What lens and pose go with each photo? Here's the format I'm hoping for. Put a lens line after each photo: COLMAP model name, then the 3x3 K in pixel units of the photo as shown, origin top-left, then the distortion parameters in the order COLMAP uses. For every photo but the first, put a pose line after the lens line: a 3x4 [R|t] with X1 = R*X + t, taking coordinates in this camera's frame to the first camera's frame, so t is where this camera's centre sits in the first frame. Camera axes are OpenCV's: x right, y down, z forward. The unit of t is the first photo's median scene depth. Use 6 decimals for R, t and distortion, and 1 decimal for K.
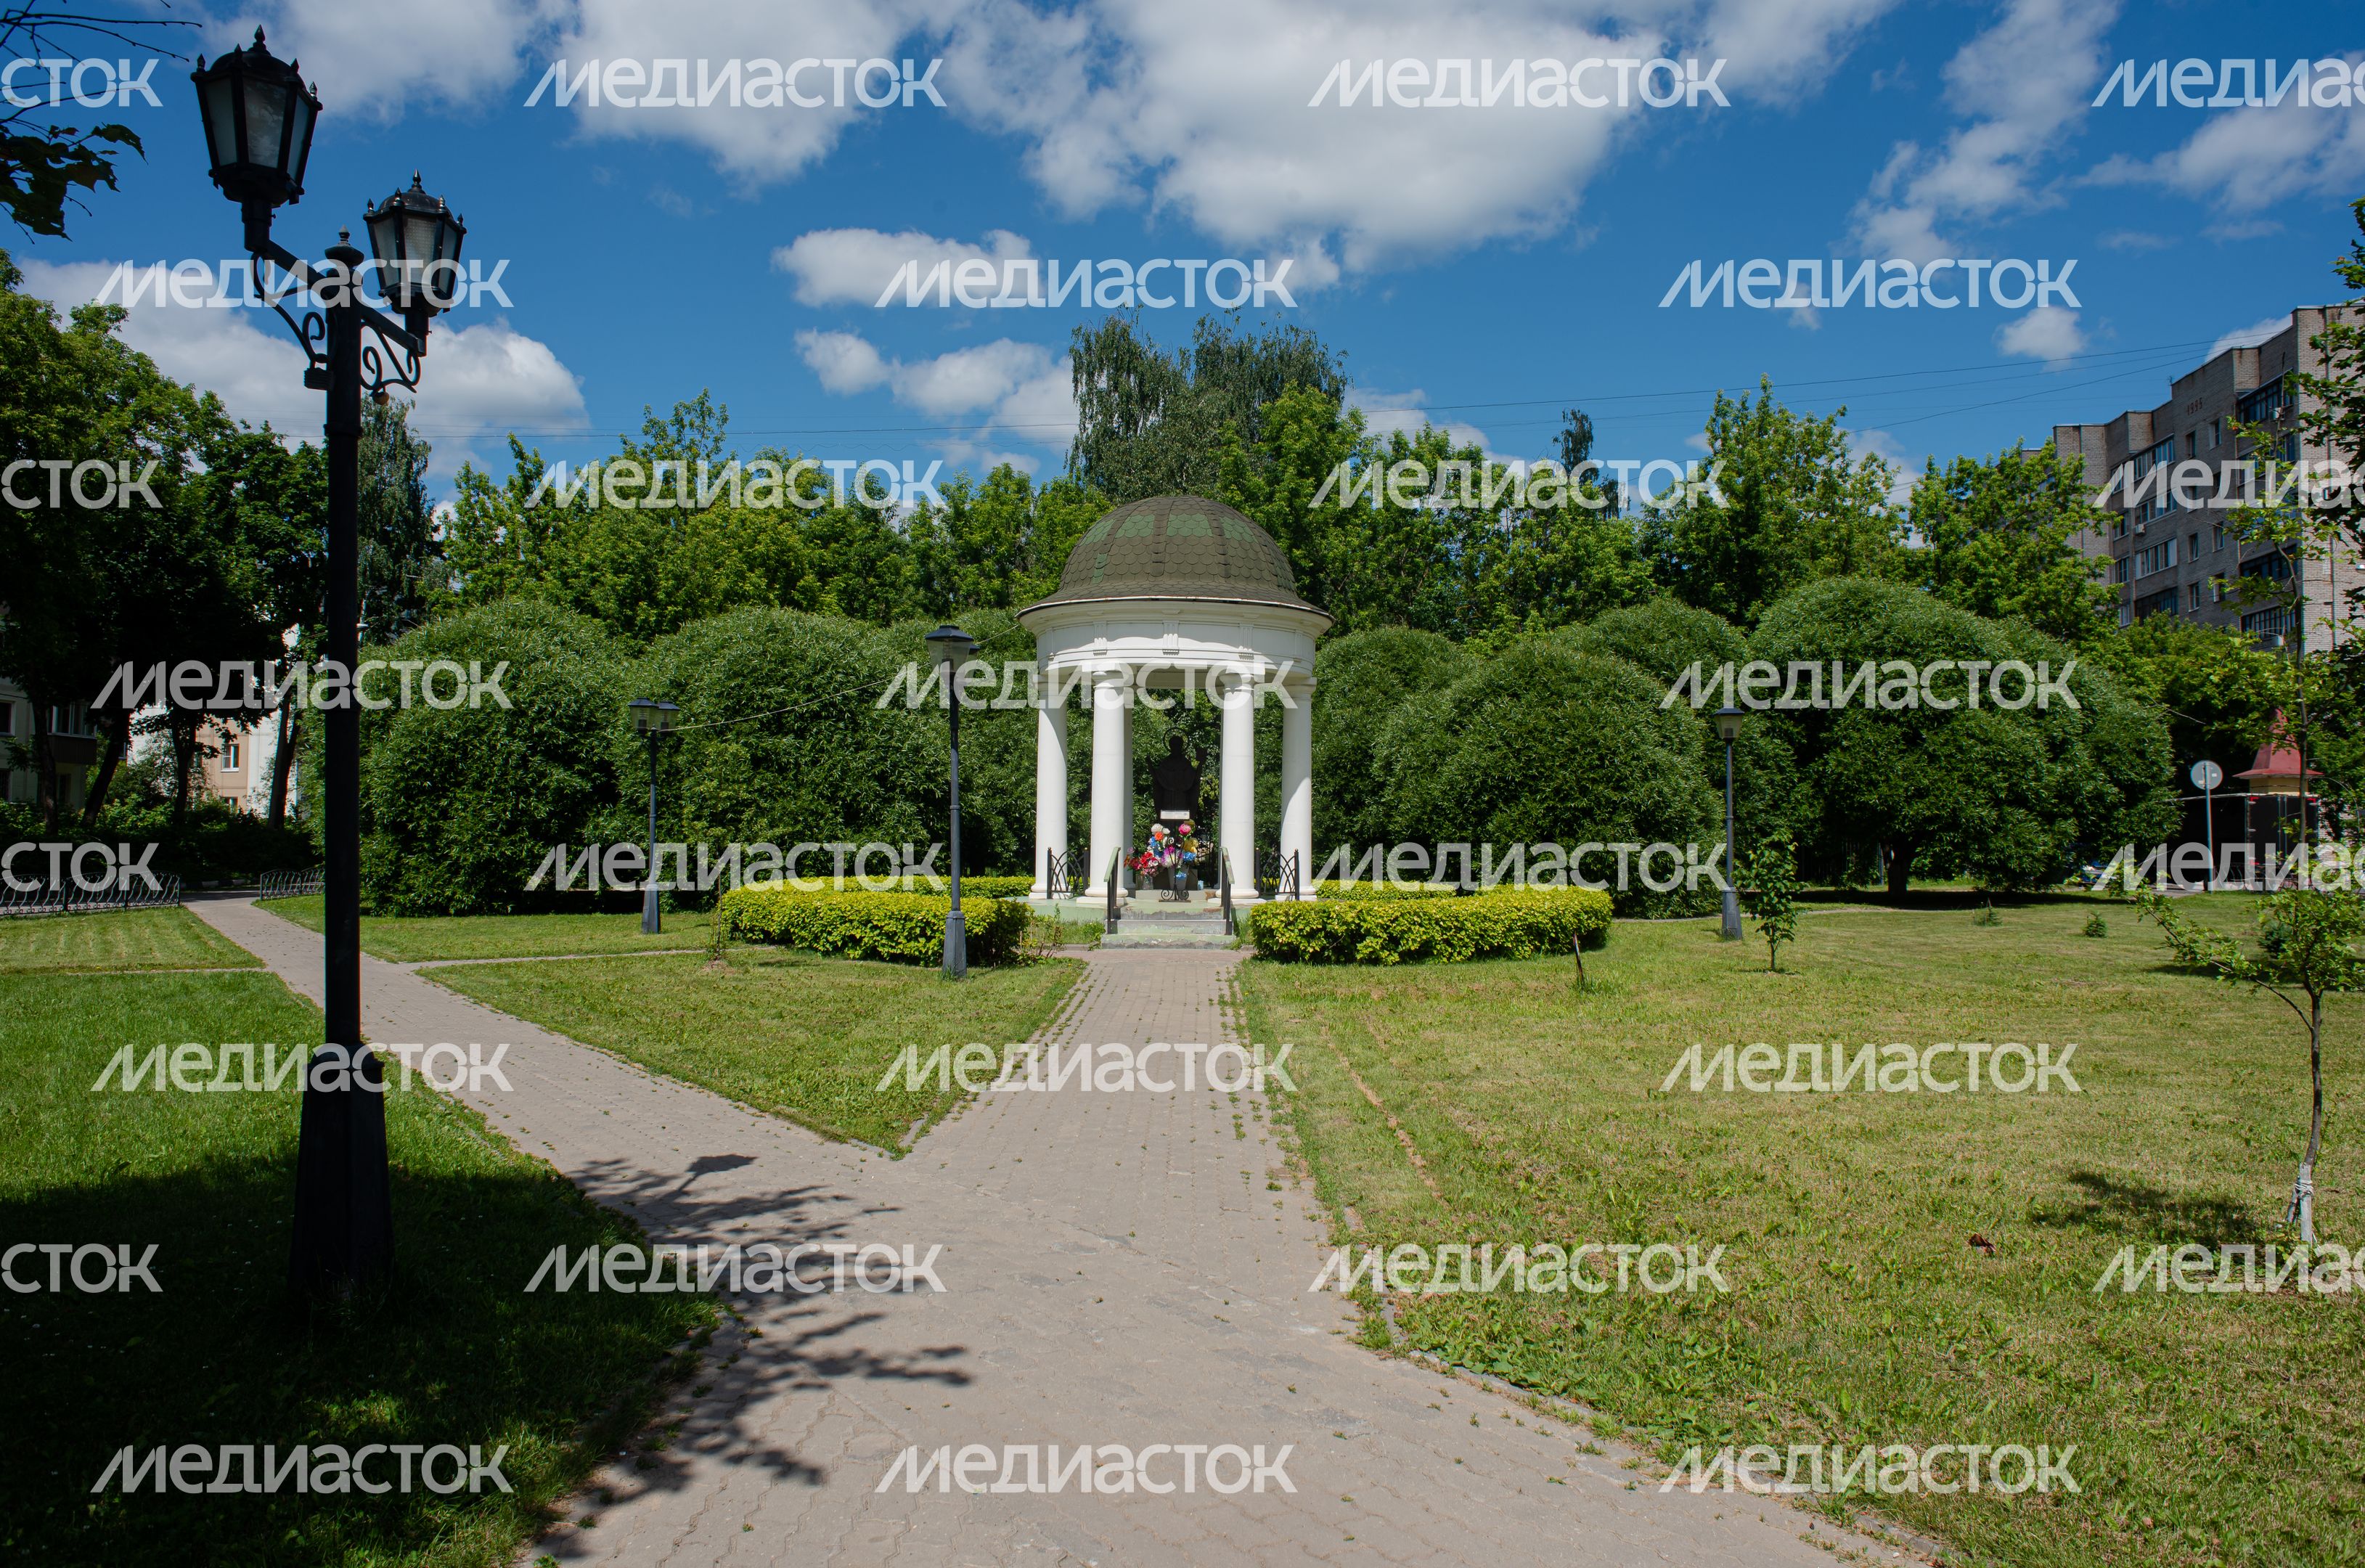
lens RADIAL K [[1716.0, 0, 1244.3], [0, 1716.0, 783.0], [0, 0, 1]] dist [-0.089032, 0.079077]
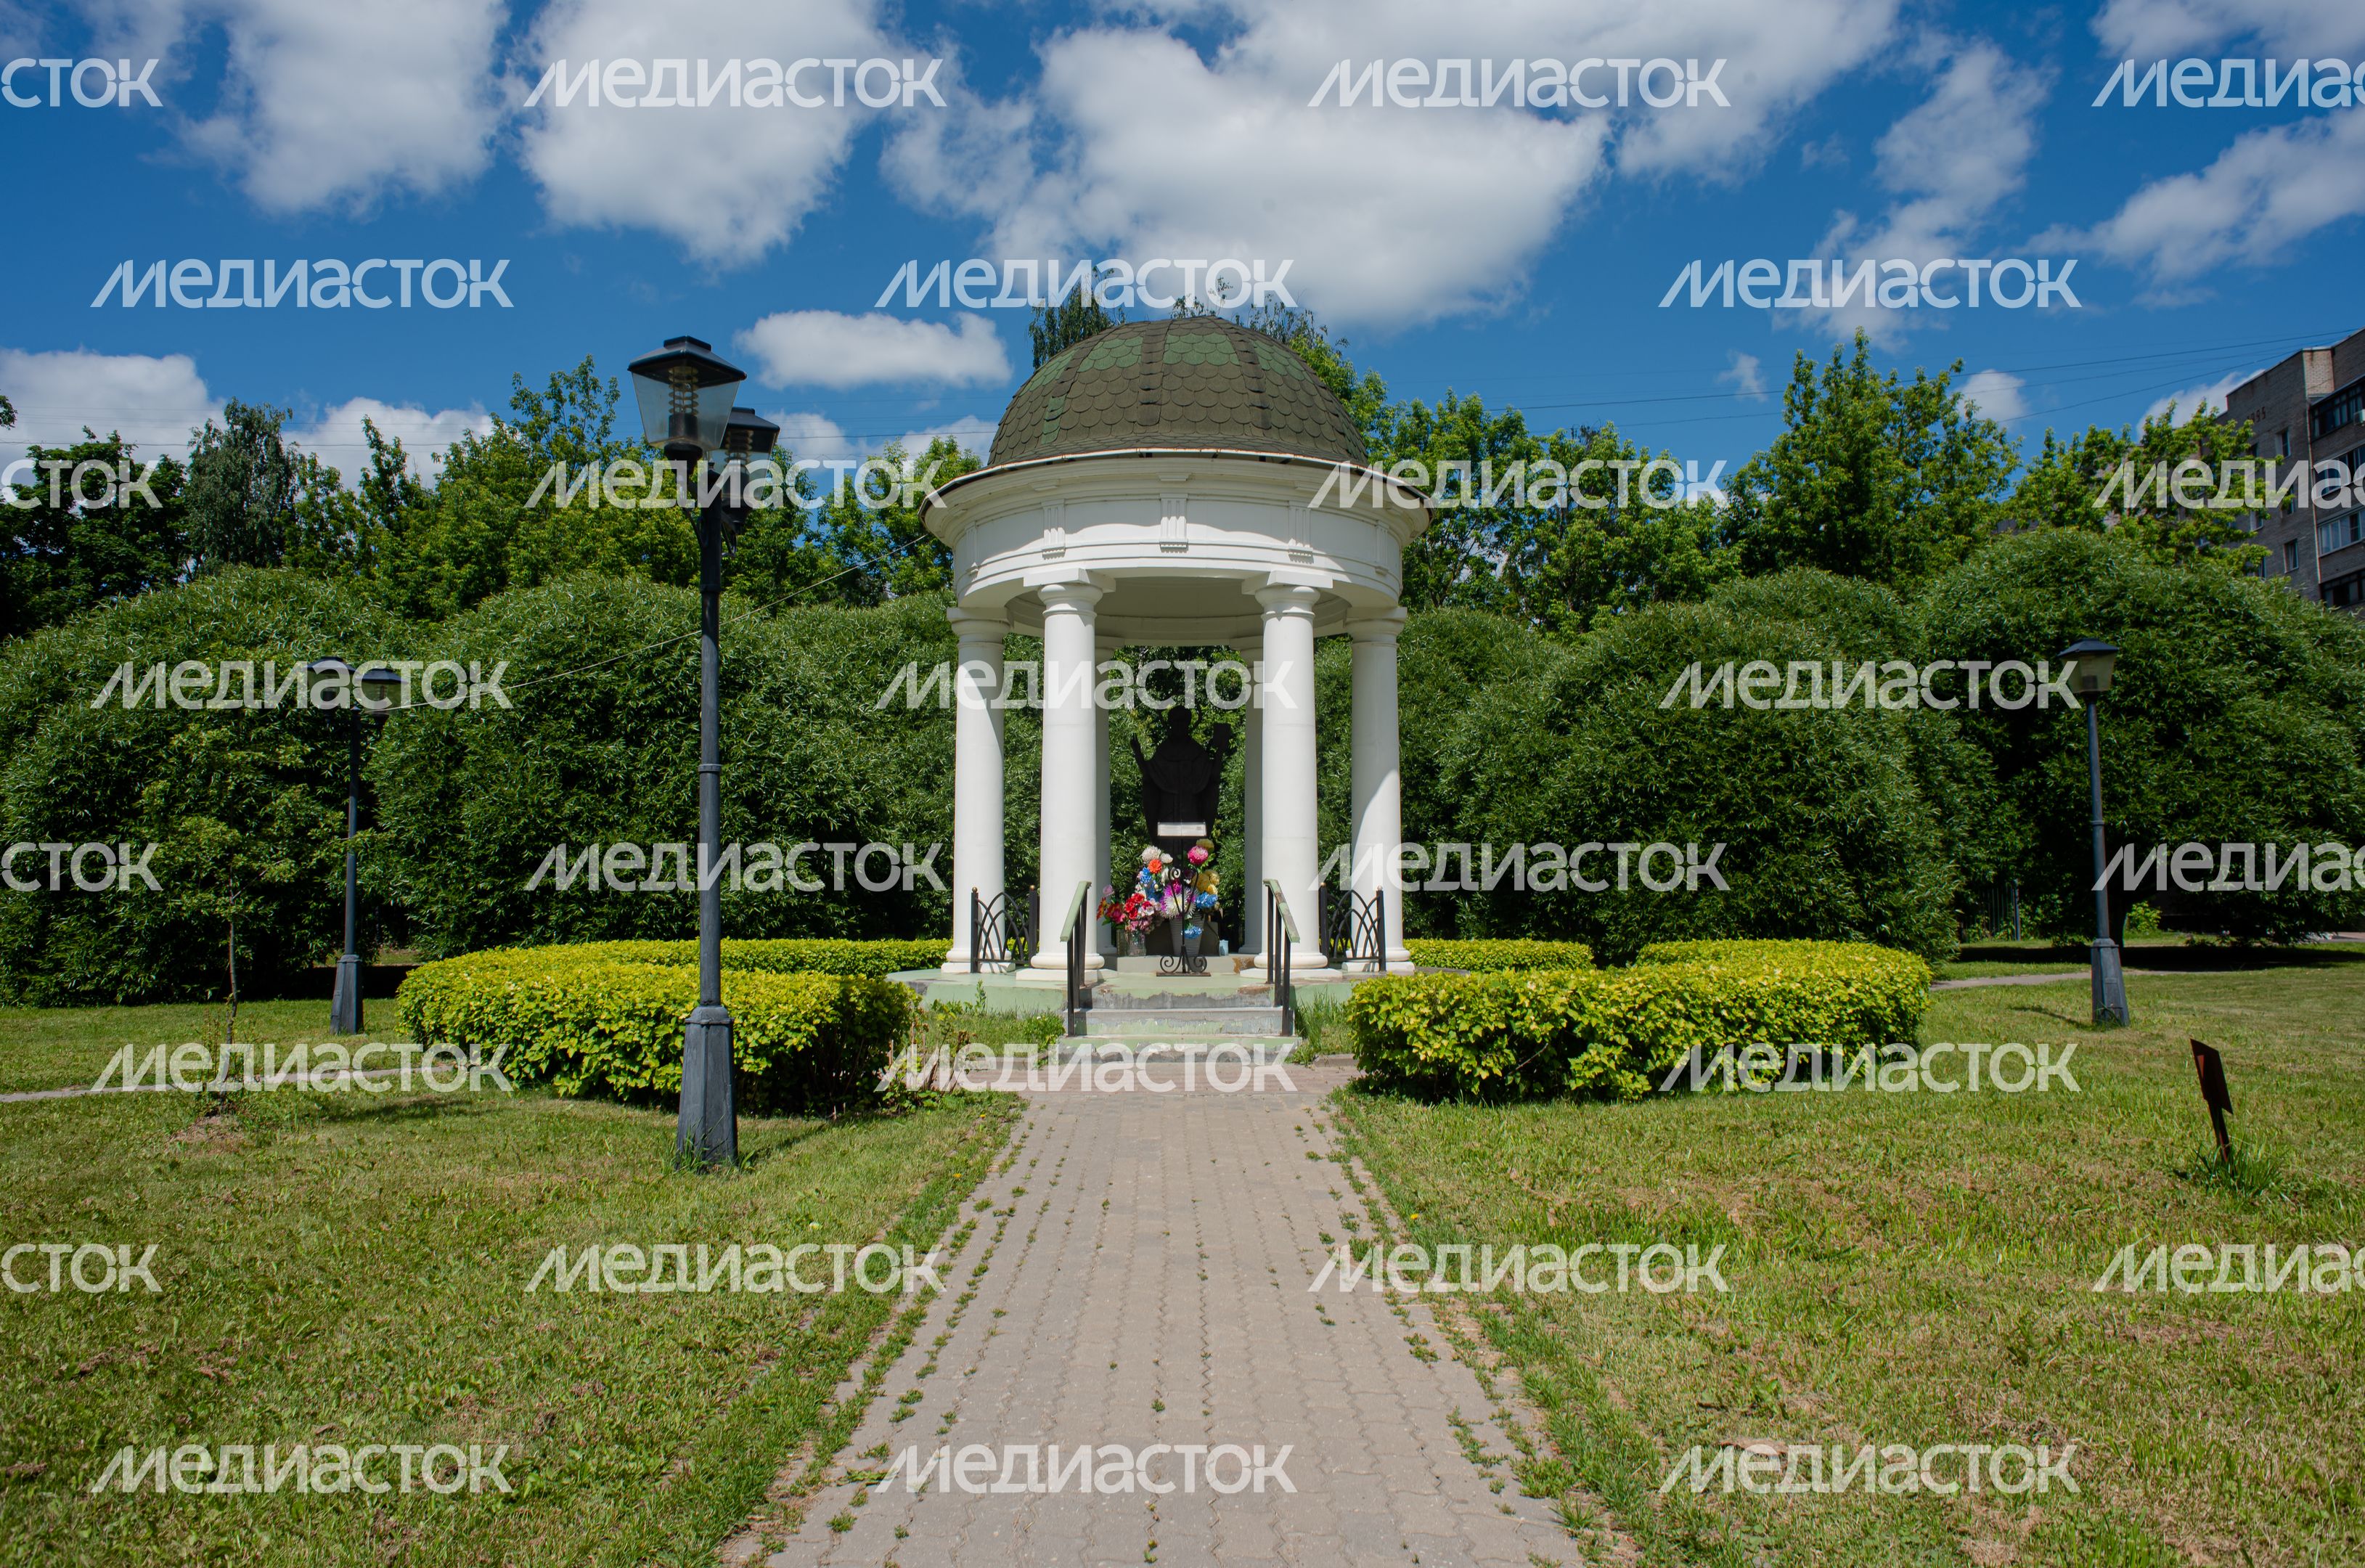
lens RADIAL K [[1656.0, 0, 1188.6], [0, 1656.0, 780.1], [0, 0, 1]] dist [-0.085609, 0.077182]
pose [[0.999795, -0.012840, -0.015632, -0.023729], [0.012125, 0.998913, -0.045004, 0.022520], [0.016193, 0.044805, 0.998865, 0.348640]]
